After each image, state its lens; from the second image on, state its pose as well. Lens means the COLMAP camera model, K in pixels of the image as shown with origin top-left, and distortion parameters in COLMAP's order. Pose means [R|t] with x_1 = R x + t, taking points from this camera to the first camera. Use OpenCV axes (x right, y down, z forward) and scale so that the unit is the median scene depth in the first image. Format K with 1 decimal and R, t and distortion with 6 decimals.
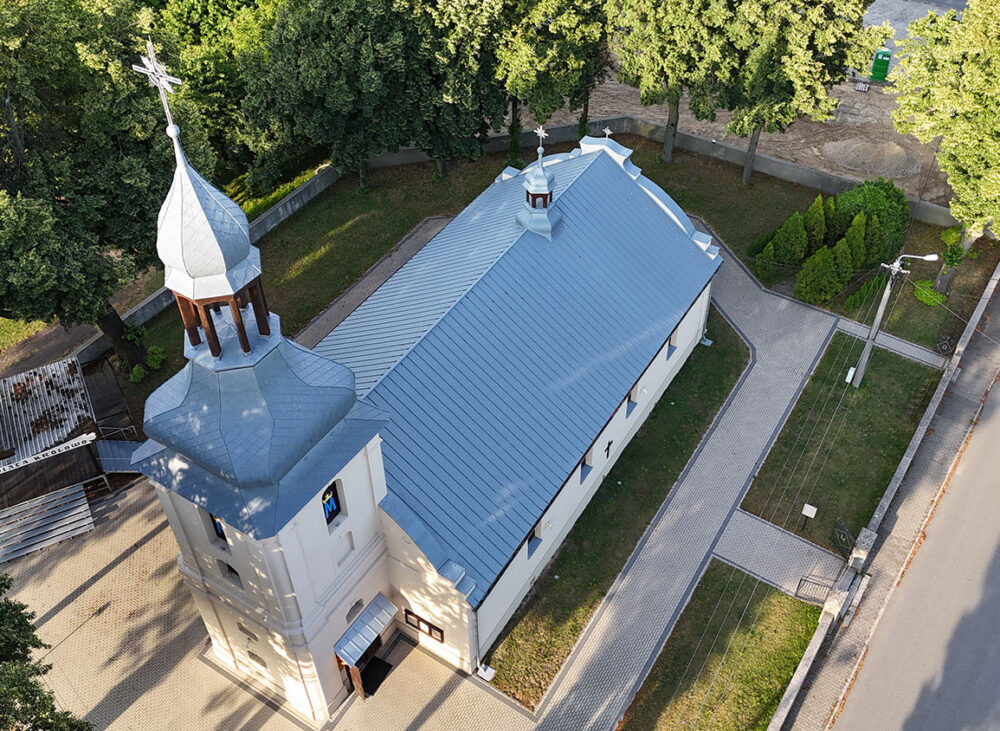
lens RADIAL K [[954.0, 0, 500.0], [0, 954.0, 365.5], [0, 0, 1]] dist [0.055641, -0.019317]
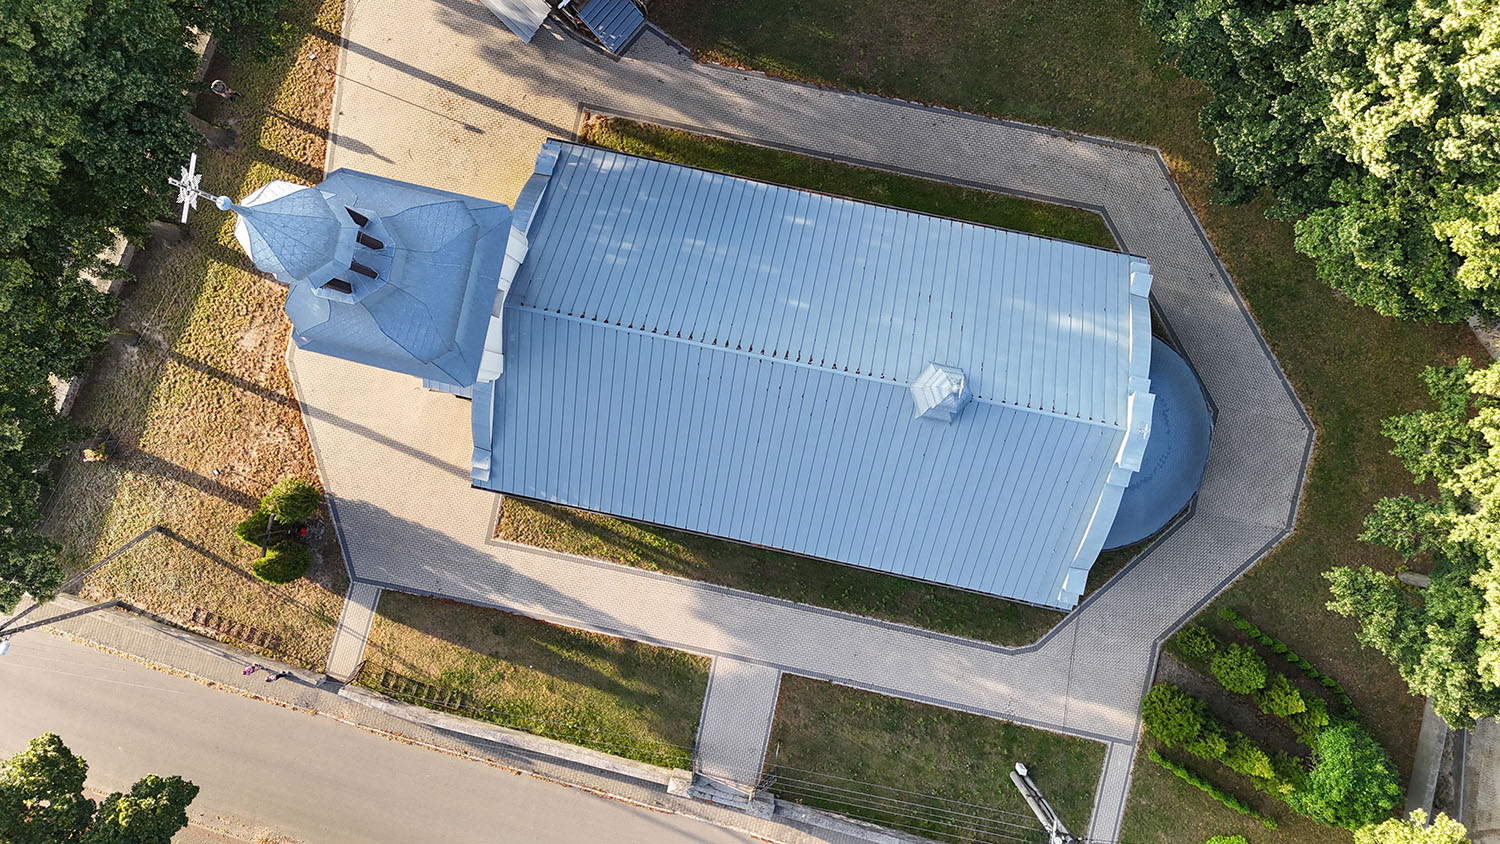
lens RADIAL K [[1102.1, 0, 750.0], [0, 1102.1, 422.0], [0, 0, 1]] dist [0.047593, -0.004637]
pose [[0.343973, 0.938866, -0.014597, 0.024854], [-0.648786, 0.248876, 0.719123, -0.661853], [0.678793, -0.237888, 0.694730, 0.288026]]
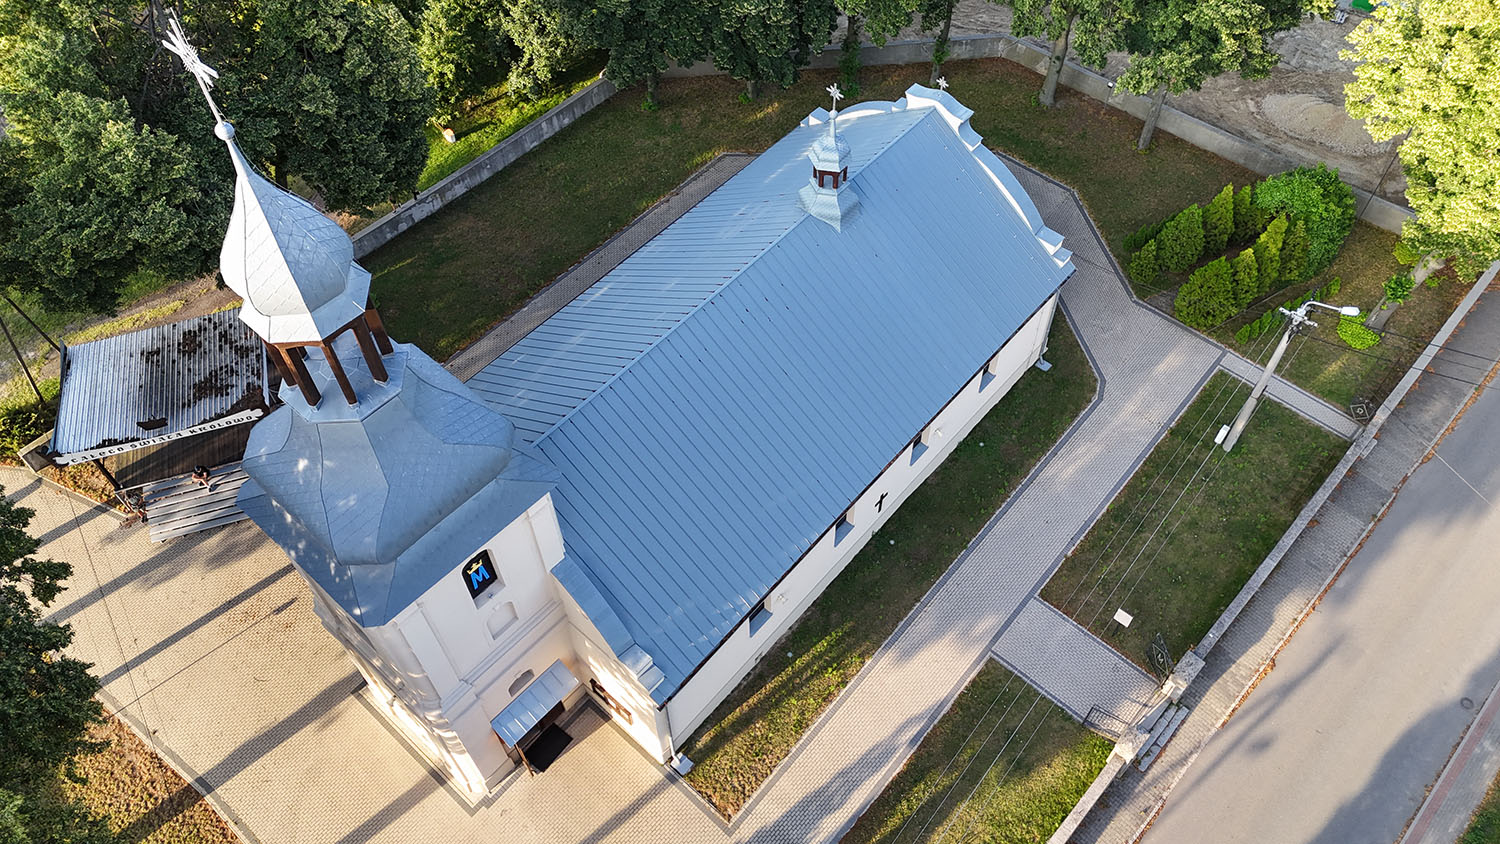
lens RADIAL K [[1102.1, 0, 750.0], [0, 1102.1, 422.0], [0, 0, 1]] dist [0.047593, -0.004637]
pose [[0.987451, 0.124745, -0.096842, 0.085559], [-0.109526, 0.982737, 0.149106, -0.101909], [0.113770, -0.136628, 0.984068, 0.093734]]
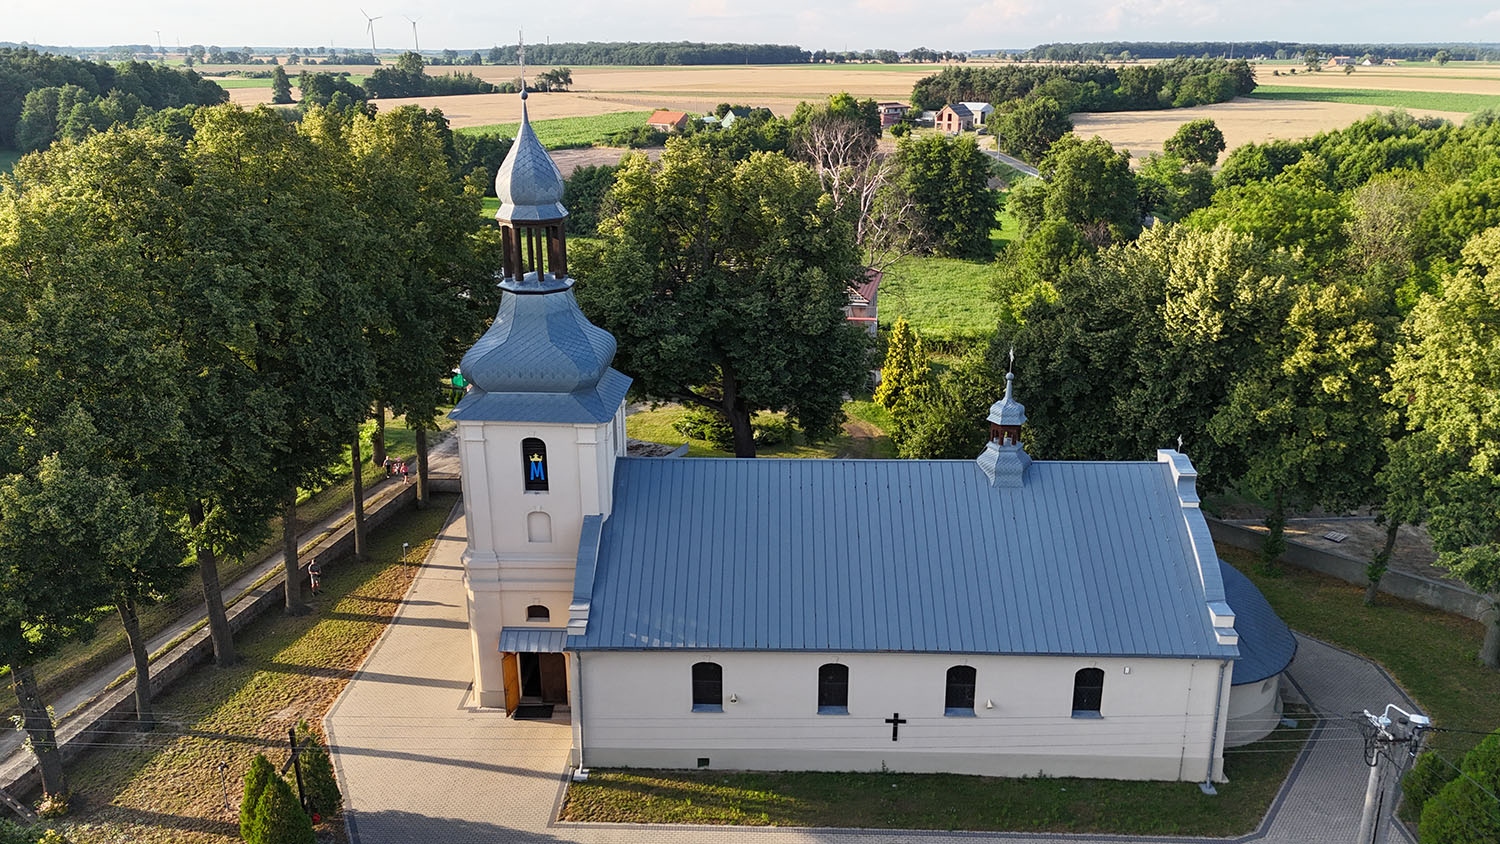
lens RADIAL K [[1102.1, 0, 750.0], [0, 1102.1, 422.0], [0, 0, 1]] dist [0.047593, -0.004637]
pose [[0.504527, 0.280152, -0.816681, 0.718544], [-0.615356, 0.780176, -0.112524, 0.067699], [0.605631, 0.559321, 0.566013, 0.271452]]
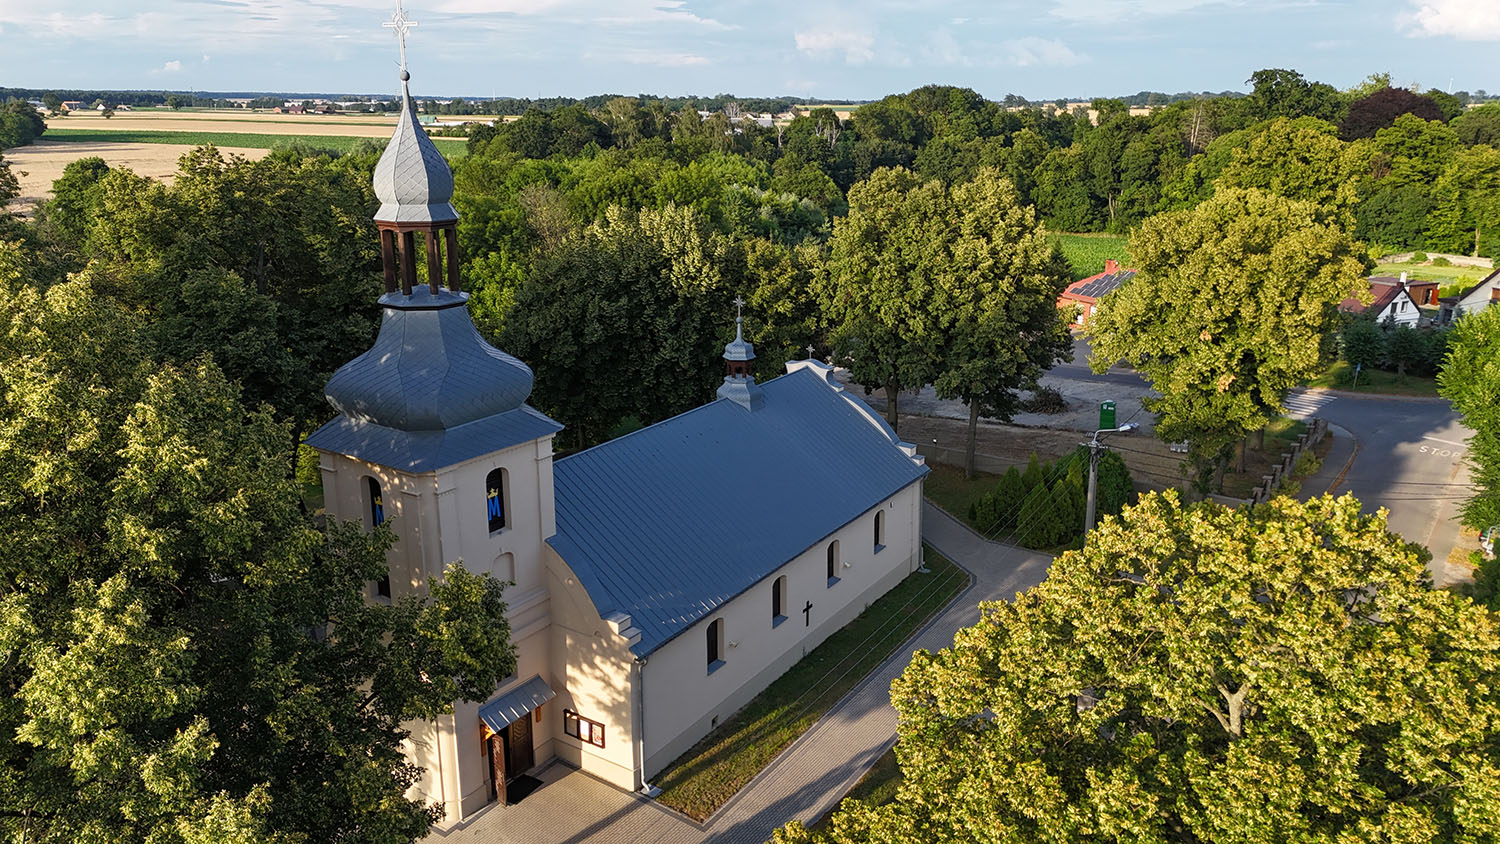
lens RADIAL K [[1102.1, 0, 750.0], [0, 1102.1, 422.0], [0, 0, 1]] dist [0.047593, -0.004637]
pose [[0.999640, 0.014976, -0.022241, 0.078535], [-0.023890, 0.874067, -0.485218, 0.441274], [0.012173, 0.485575, 0.874110, -0.024068]]
